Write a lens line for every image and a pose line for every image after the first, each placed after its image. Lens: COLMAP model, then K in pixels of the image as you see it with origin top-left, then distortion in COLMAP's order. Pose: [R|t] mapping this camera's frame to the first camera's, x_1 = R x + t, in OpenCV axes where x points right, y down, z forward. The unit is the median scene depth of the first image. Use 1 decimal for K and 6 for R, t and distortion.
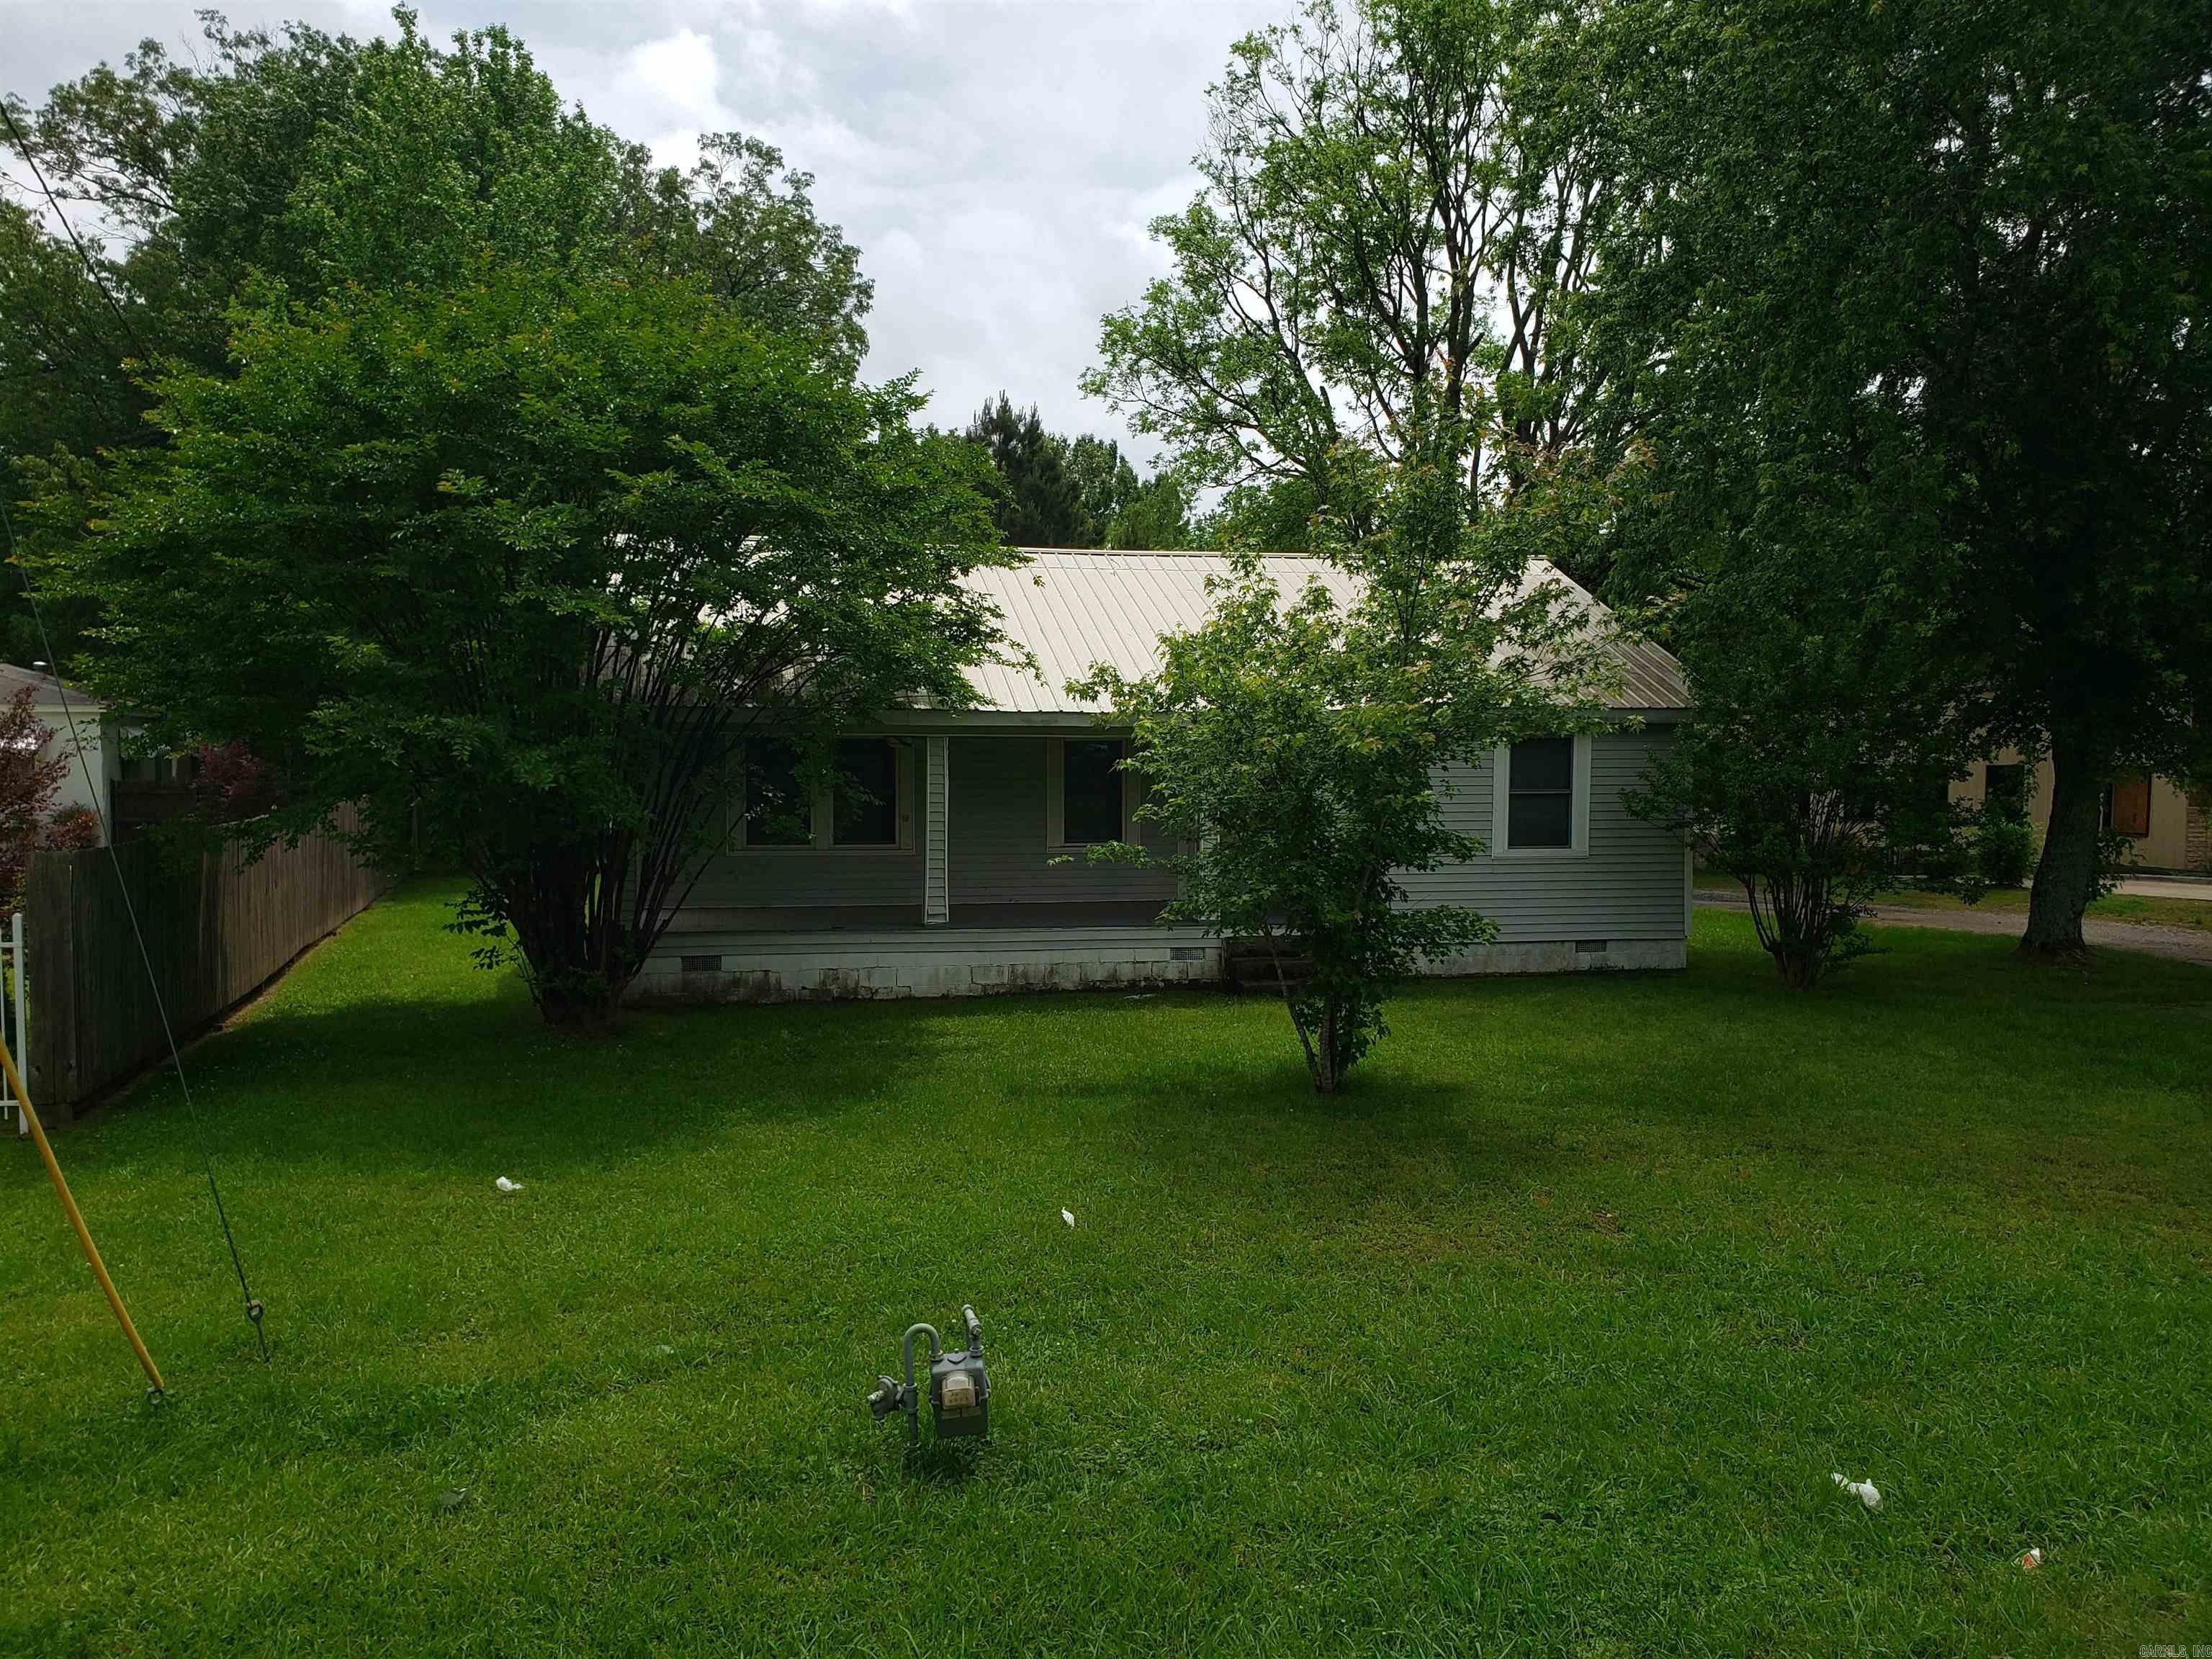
lens RADIAL K [[1741.5, 0, 1106.0], [0, 1741.5, 829.5], [0, 0, 1]] dist [-0.004342, -0.000507]
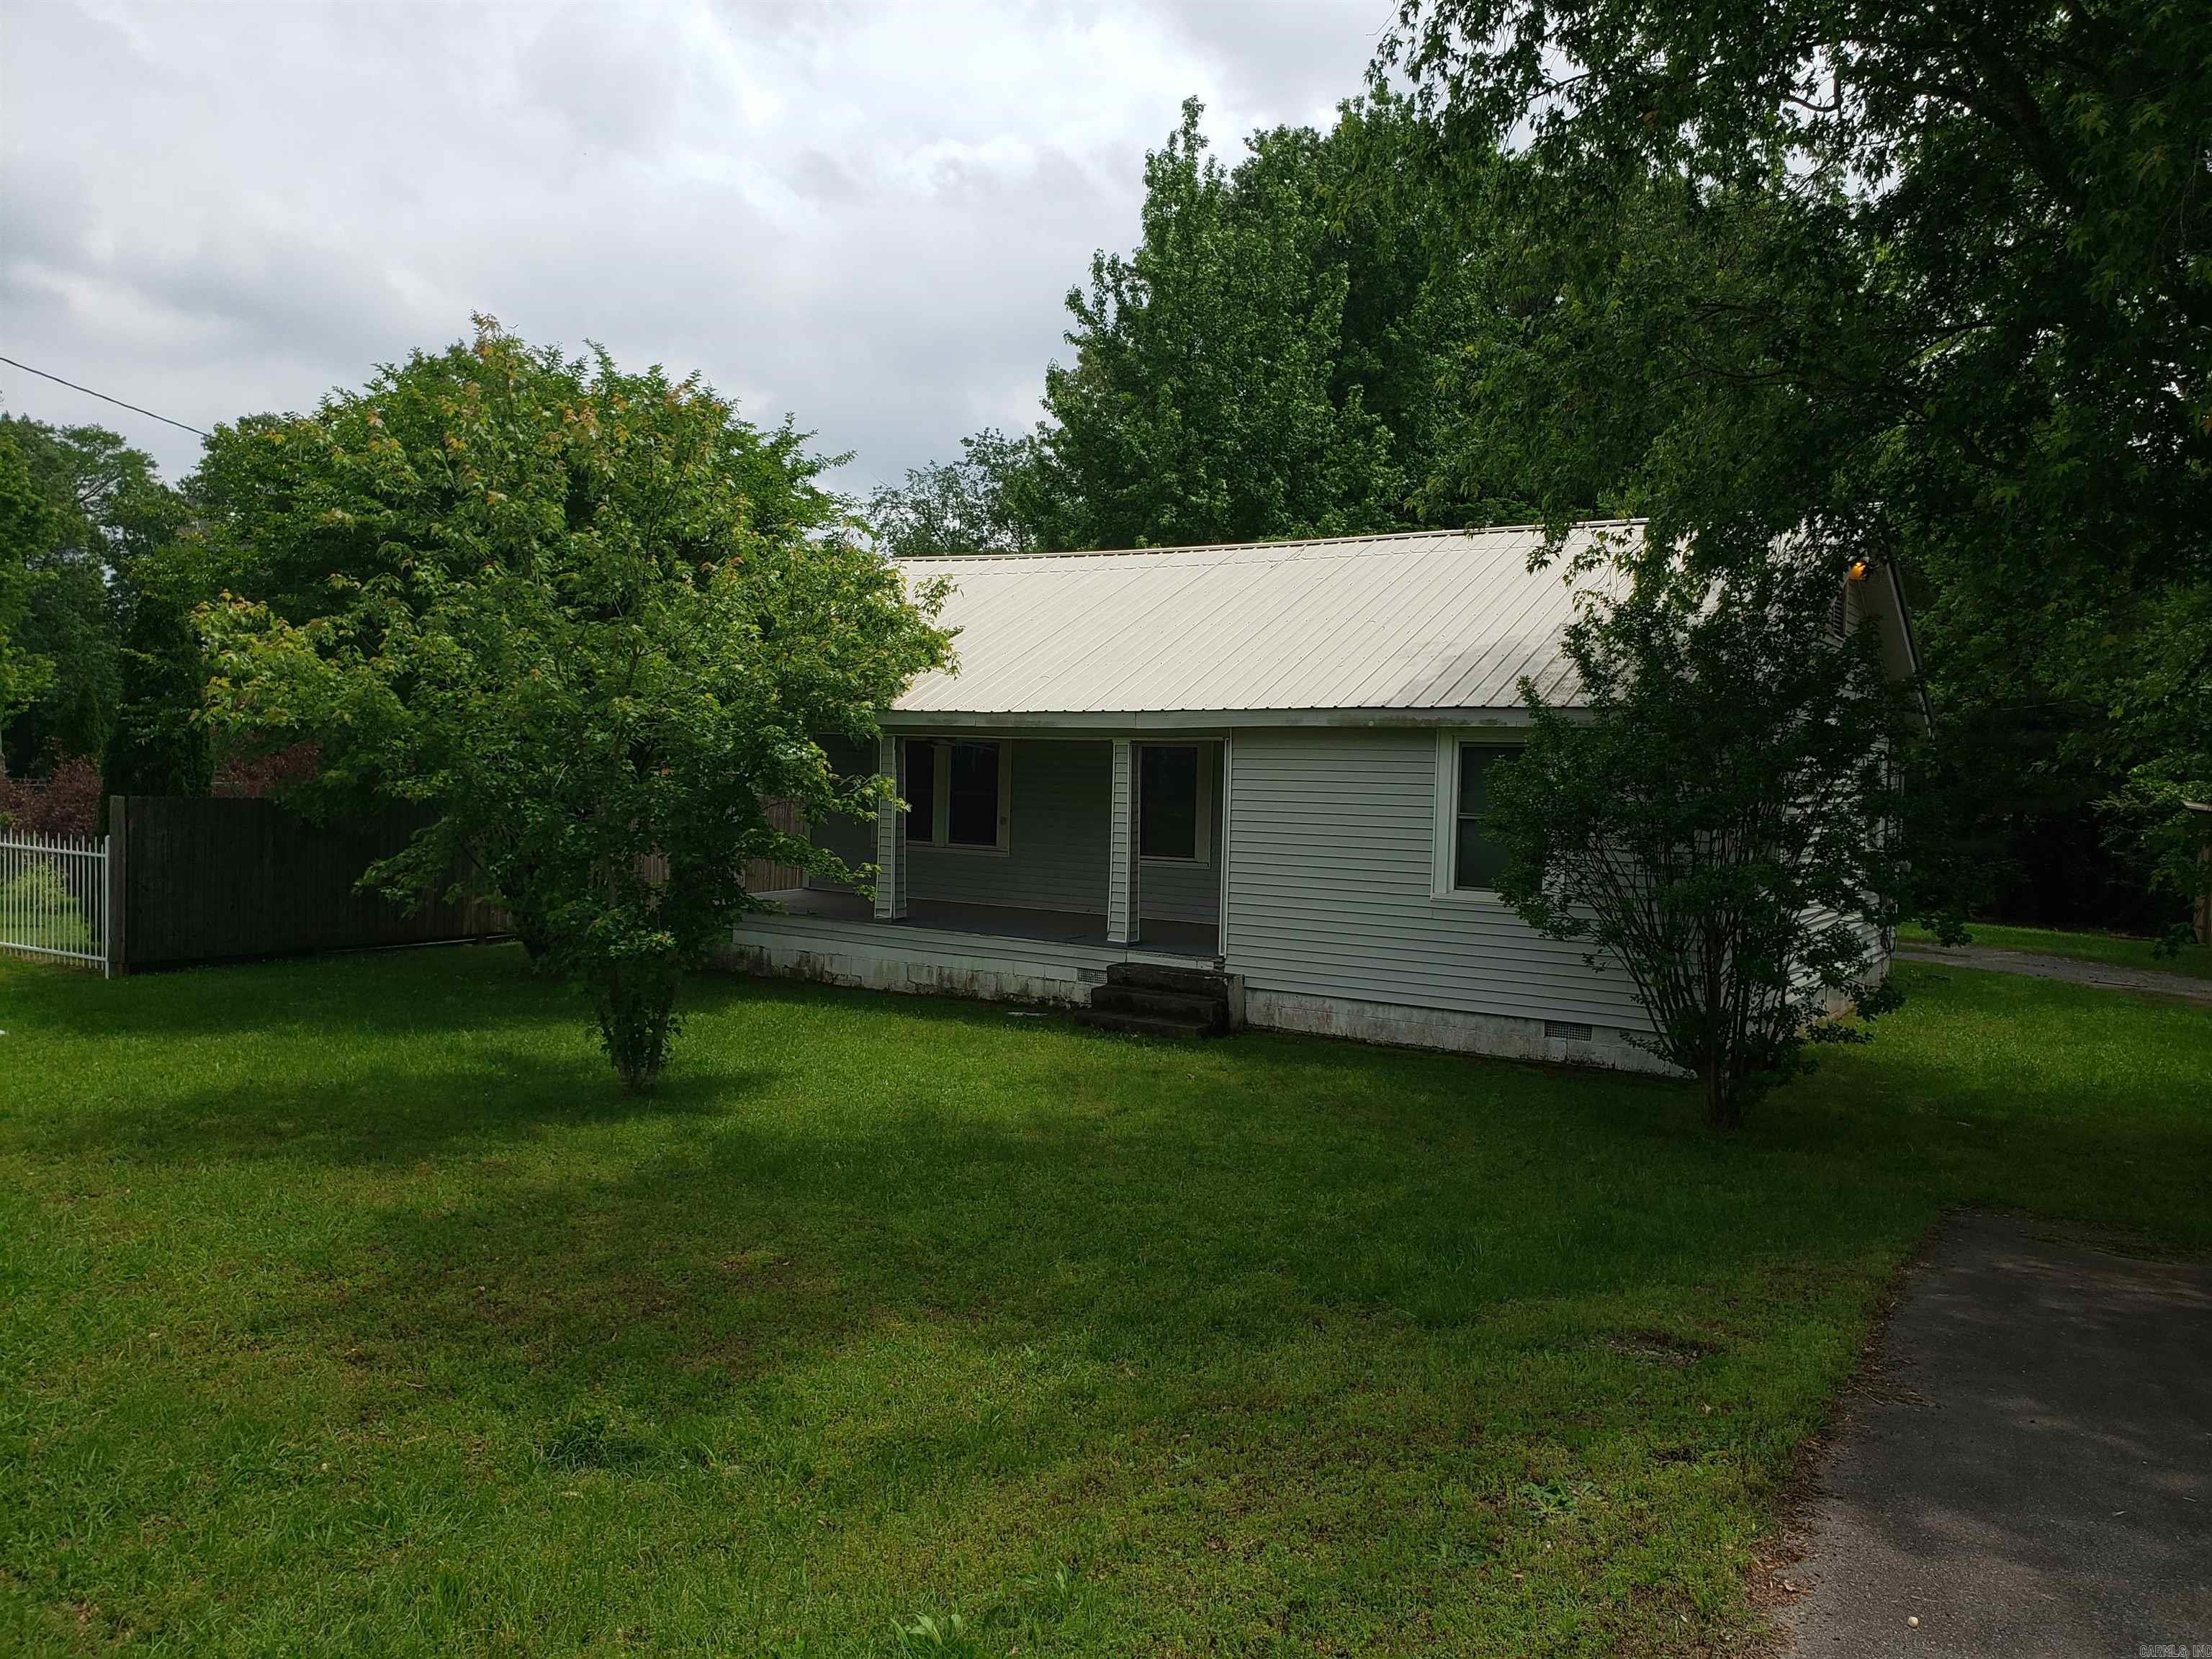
lens RADIAL K [[1683.7, 0, 1106.0], [0, 1683.7, 829.5], [0, 0, 1]] dist [0.005272, -0.011100]
pose [[0.702838, 0.045805, -0.709873, 0.642117], [-0.056304, 0.998376, 0.008675, -0.012781], [0.709118, 0.033872, 0.704276, 0.365864]]
